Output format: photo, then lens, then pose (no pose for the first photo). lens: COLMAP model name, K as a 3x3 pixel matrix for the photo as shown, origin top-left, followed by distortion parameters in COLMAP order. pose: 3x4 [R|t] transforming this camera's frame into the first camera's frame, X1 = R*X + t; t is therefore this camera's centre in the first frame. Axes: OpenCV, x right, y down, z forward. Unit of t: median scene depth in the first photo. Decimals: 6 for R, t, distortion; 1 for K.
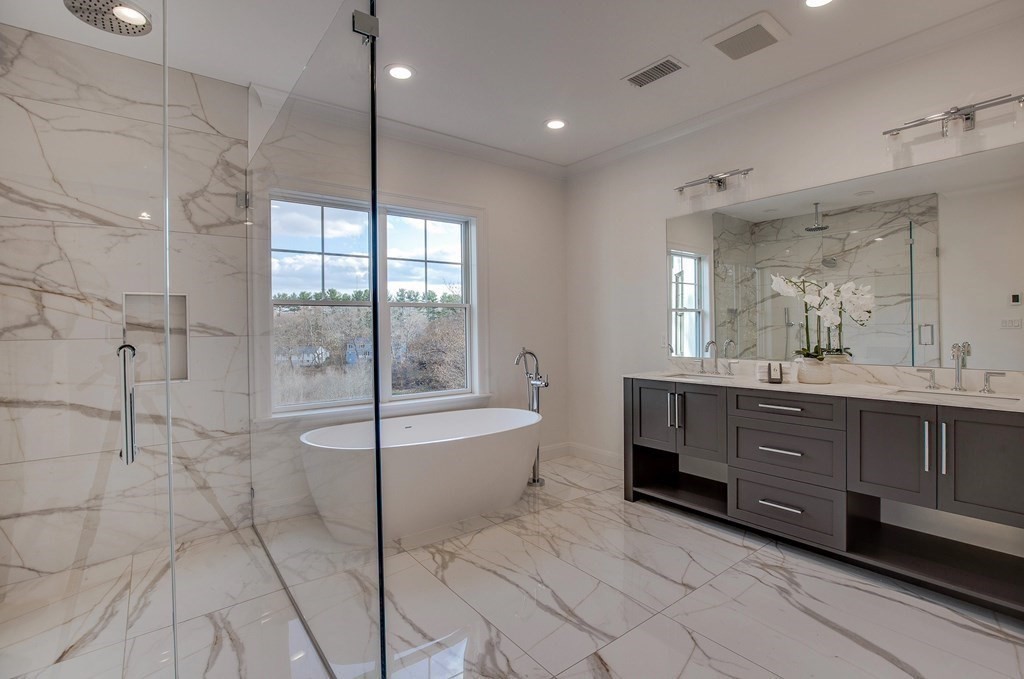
lens RADIAL K [[475.2, 0, 505.9], [0, 475.2, 331.0], [0, 0, 1]] dist [-0.020510, 0.008166]
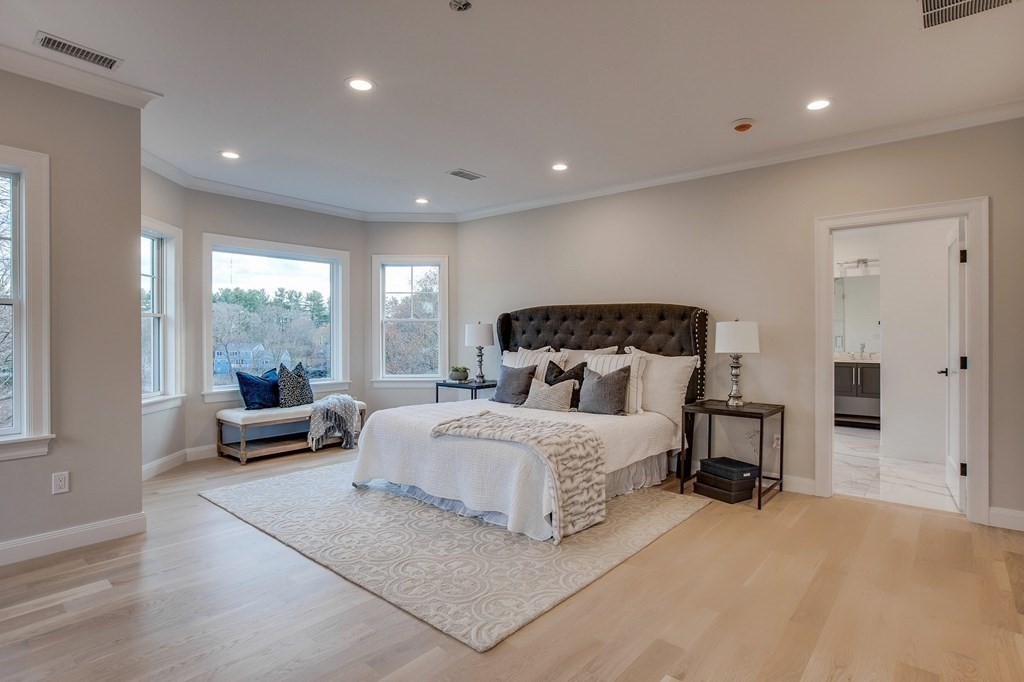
lens RADIAL K [[536.2, 0, 511.3], [0, 536.2, 337.6], [0, 0, 1]] dist [0.001189, 0.002662]
pose [[0.975372, 0.016068, 0.219982, -0.236336], [-0.014932, 0.999865, -0.006825, 0.005761], [-0.220062, 0.003372, 0.975480, -0.220971]]
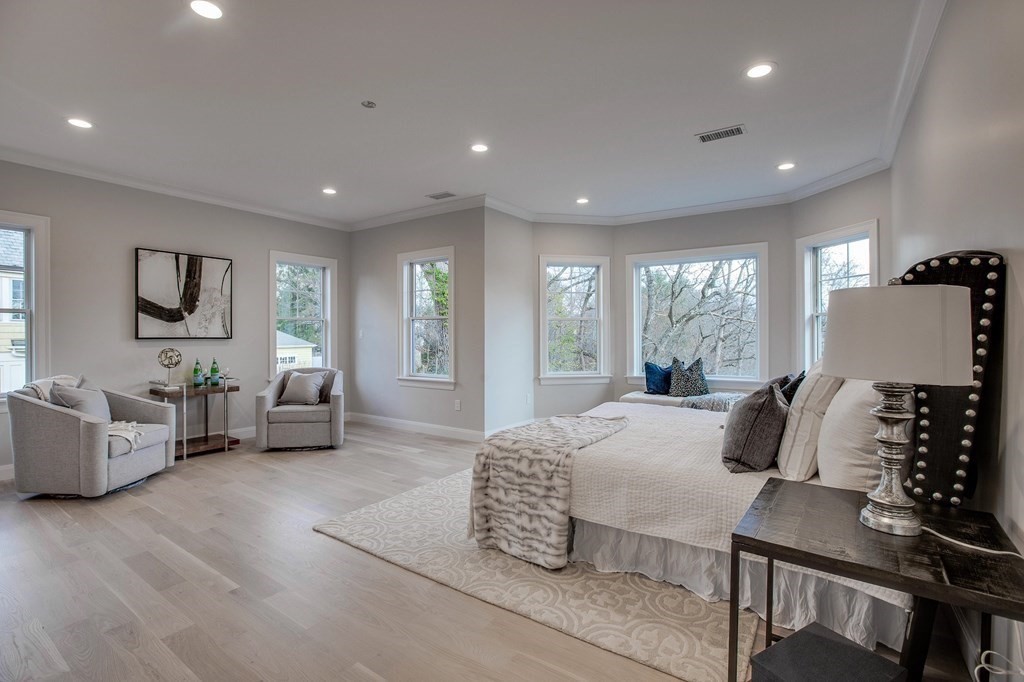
lens RADIAL K [[463.7, 0, 508.5], [0, 463.7, 336.6], [0, 0, 1]] dist [-0.017967, -0.000063]
pose [[0.309014, 0.016176, -0.950920, 4.262748], [-0.007030, 0.999867, 0.014724, -0.059863], [0.951032, 0.002135, 0.309086, 2.795610]]
